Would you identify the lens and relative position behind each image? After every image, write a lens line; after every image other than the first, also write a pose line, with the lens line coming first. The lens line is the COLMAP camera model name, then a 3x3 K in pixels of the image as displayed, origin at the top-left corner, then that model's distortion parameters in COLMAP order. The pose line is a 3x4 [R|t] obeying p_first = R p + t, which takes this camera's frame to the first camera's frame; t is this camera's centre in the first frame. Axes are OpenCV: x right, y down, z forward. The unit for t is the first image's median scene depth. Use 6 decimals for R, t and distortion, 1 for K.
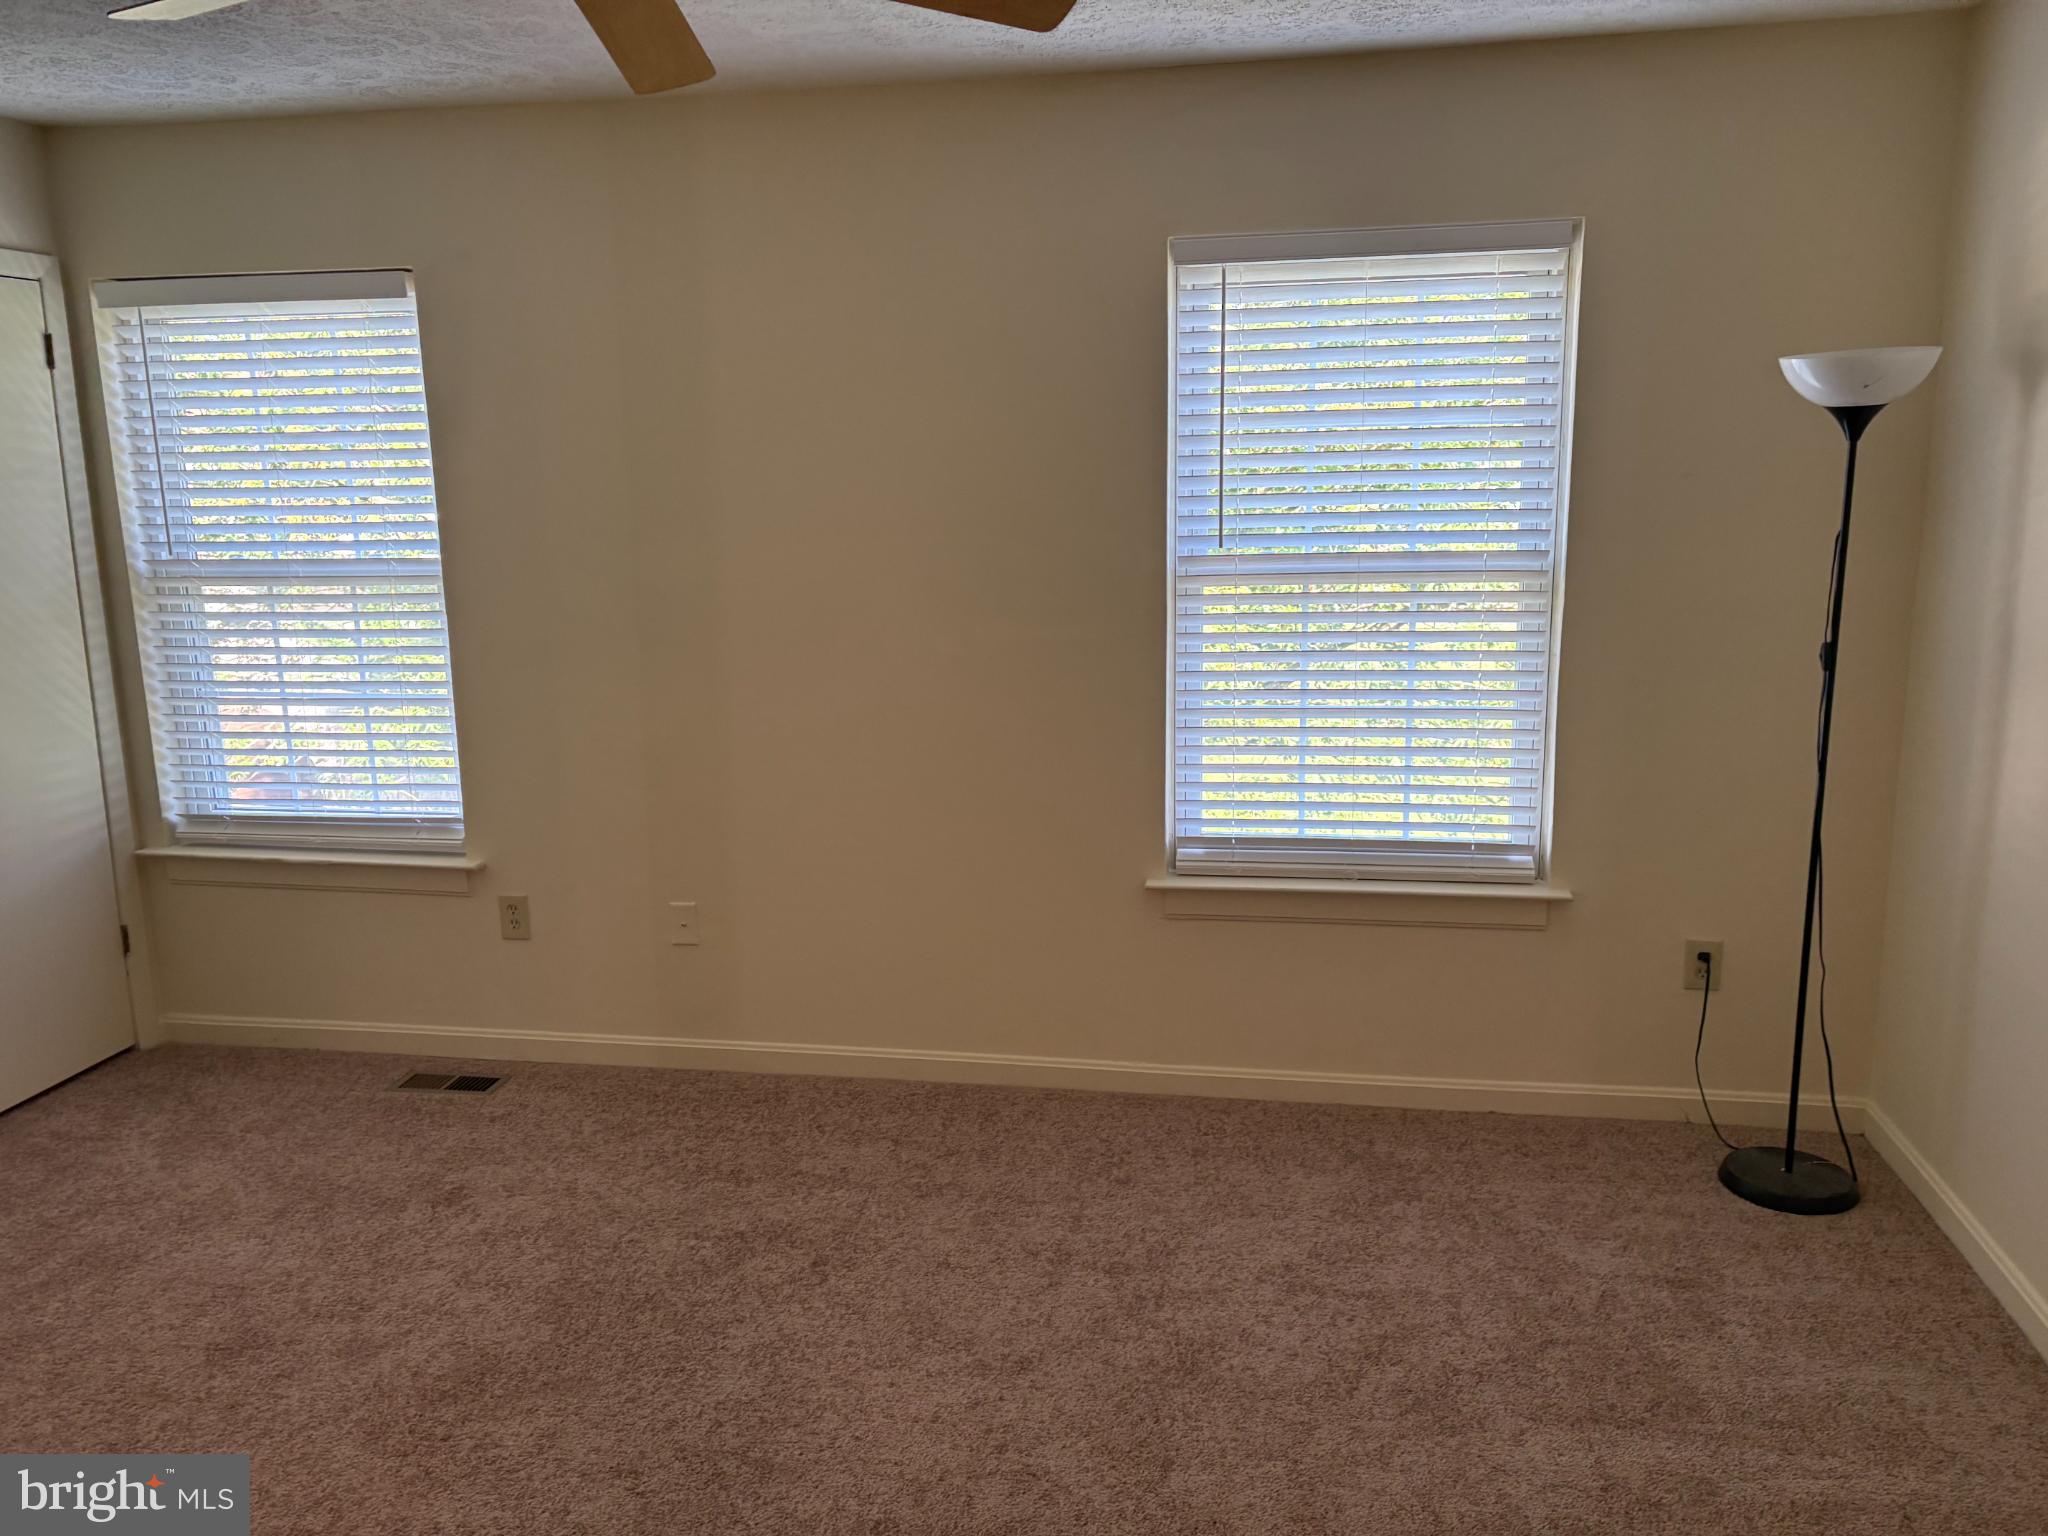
lens RADIAL K [[1558.4, 0, 1015.6], [0, 1558.4, 776.4], [0, 0, 1]] dist [0.043419, -0.033970]
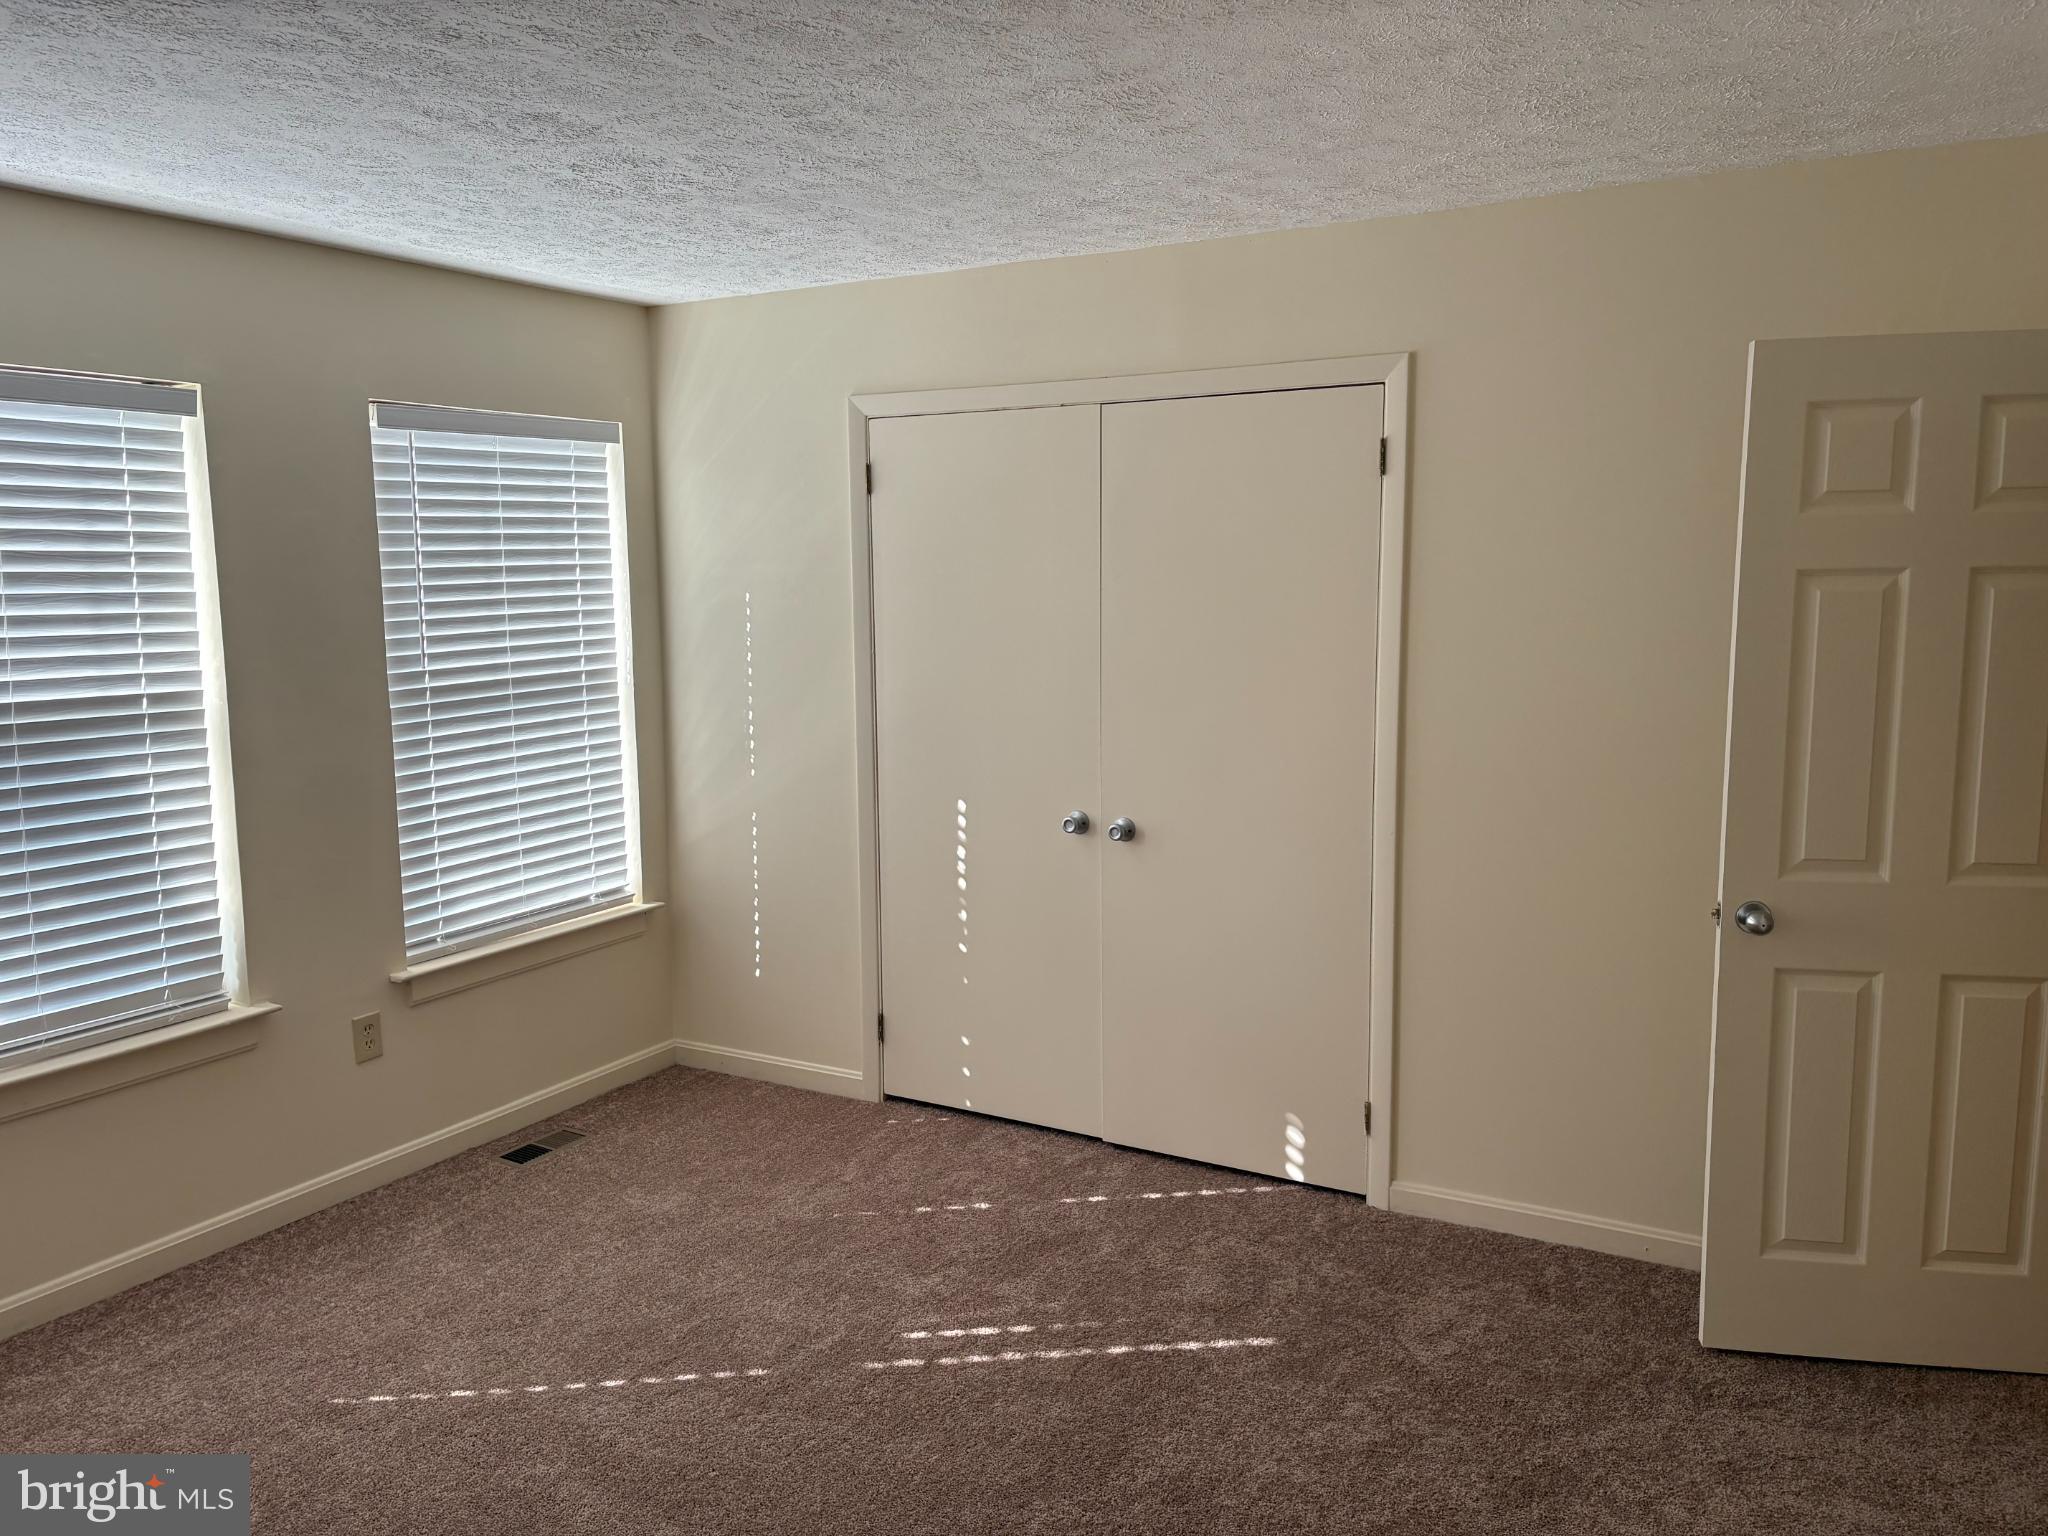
lens RADIAL K [[1558.4, 0, 1017.3], [0, 1558.4, 762.6], [0, 0, 1]] dist [0.043419, -0.033970]
pose [[0.338034, -0.101808, 0.935611, -2.372444], [0.192002, 0.980684, 0.037342, -0.109301], [-0.921340, 0.167016, 0.351052, 0.594112]]
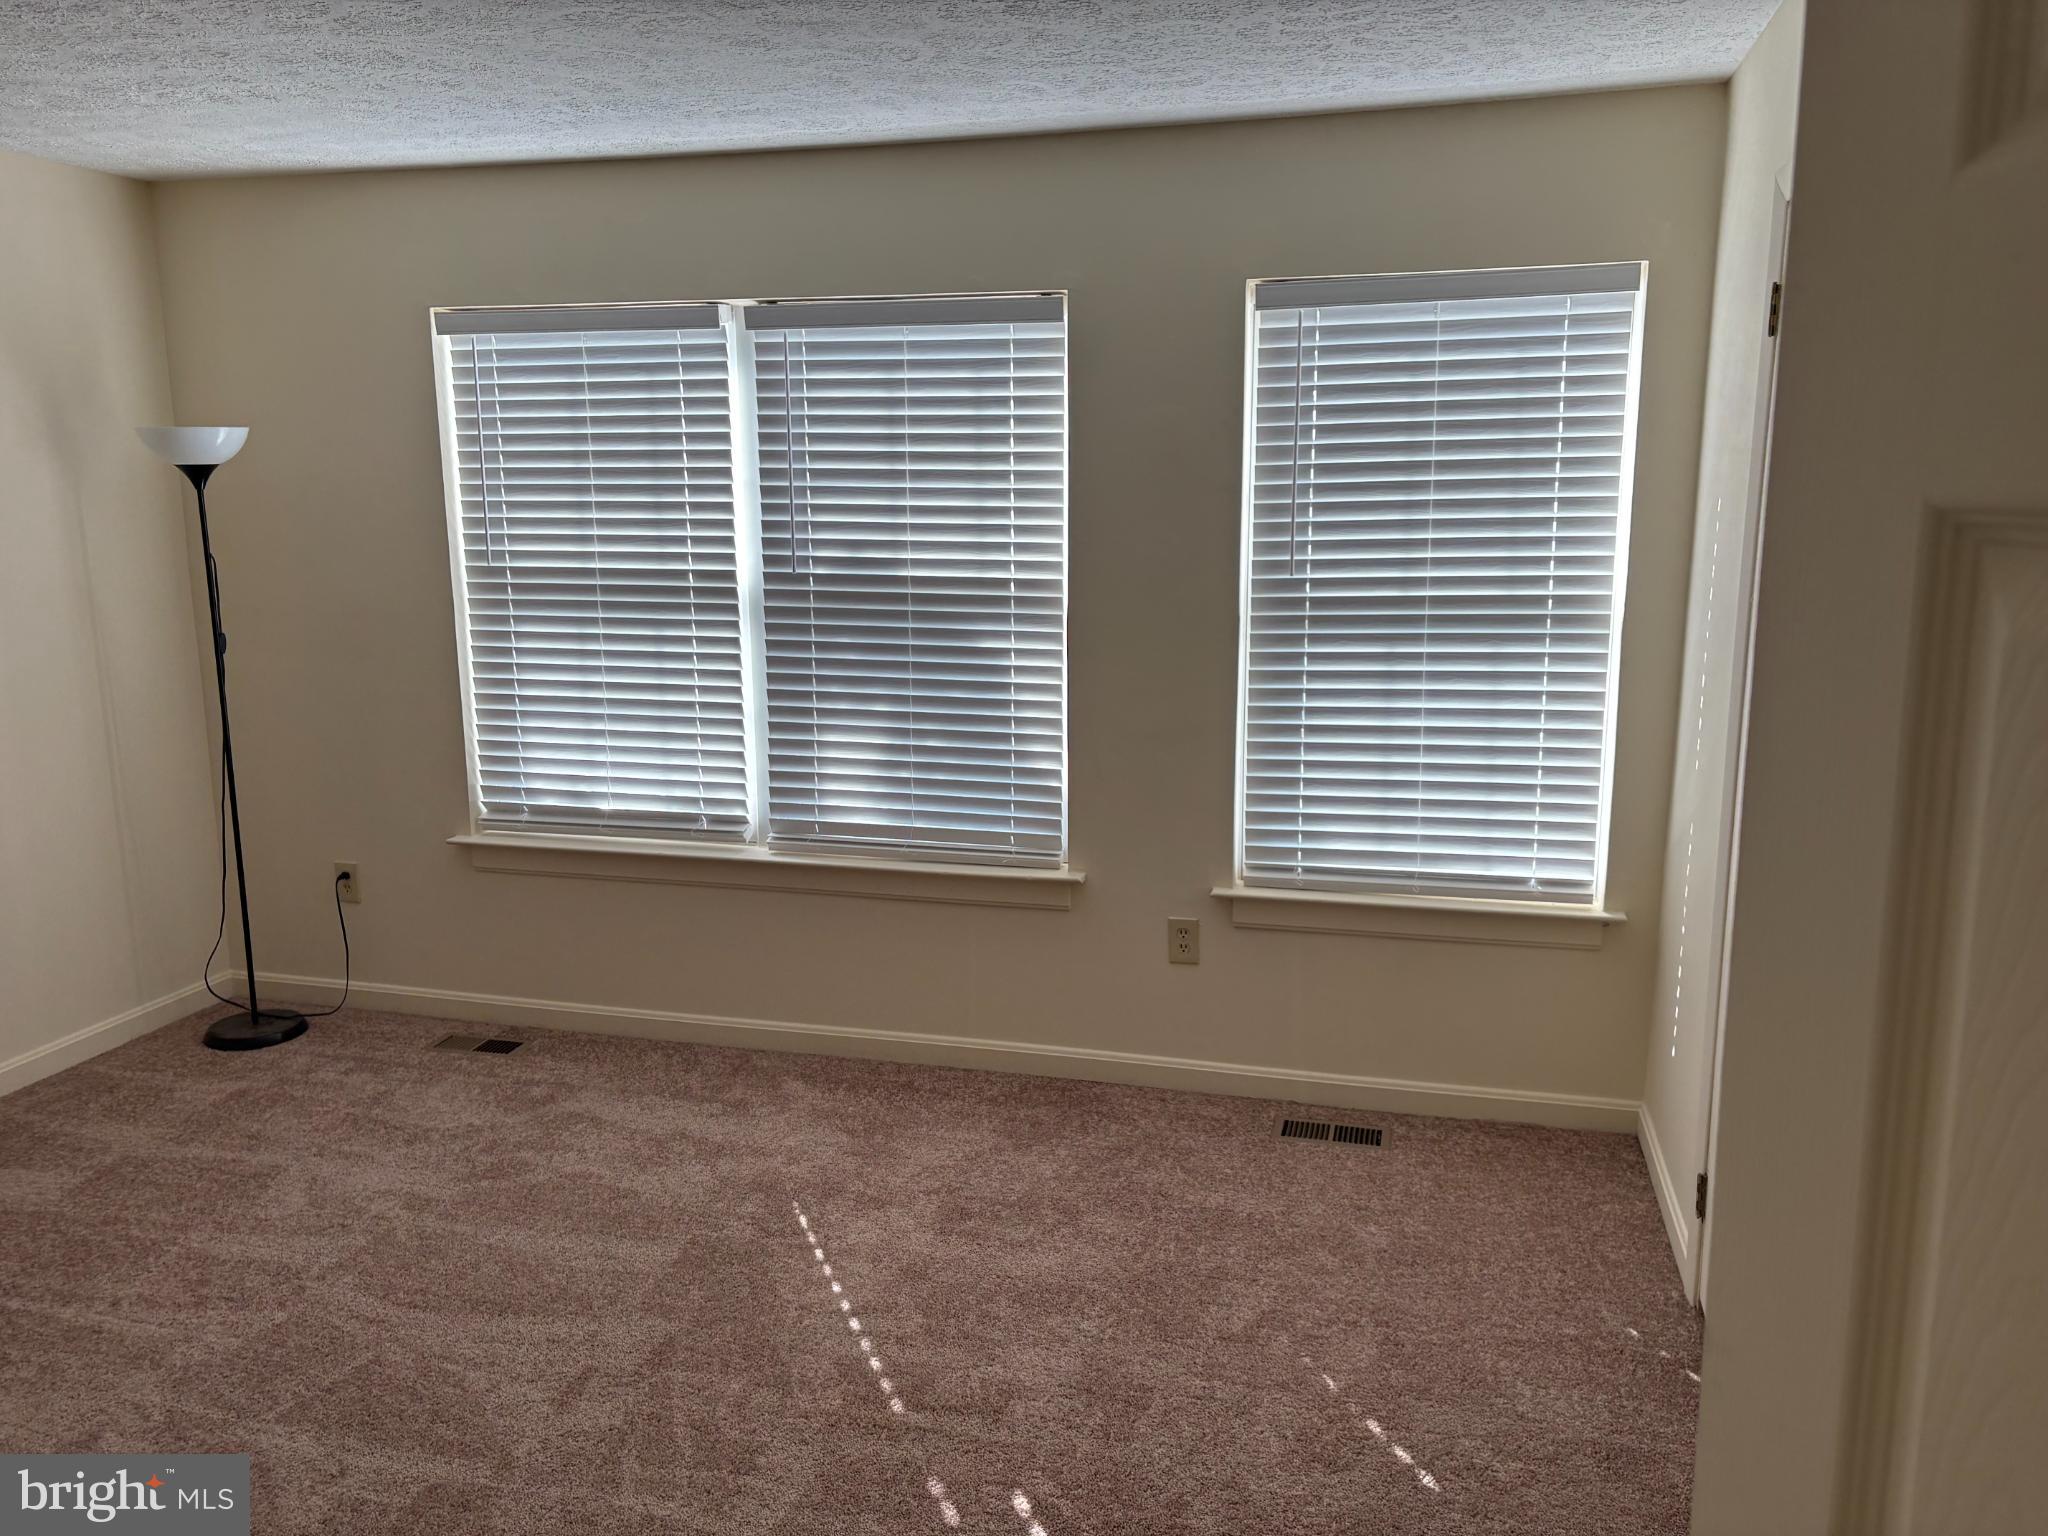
lens RADIAL K [[1475.4, 0, 1035.5], [0, 1475.4, 767.9], [0, 0, 1]] dist [0.039828, -0.016416]
pose [[0.997006, 0.028568, -0.071856, 0.099845], [-0.029539, 0.999486, -0.012482, 0.002438], [0.071462, 0.014568, 0.997337, -0.014991]]
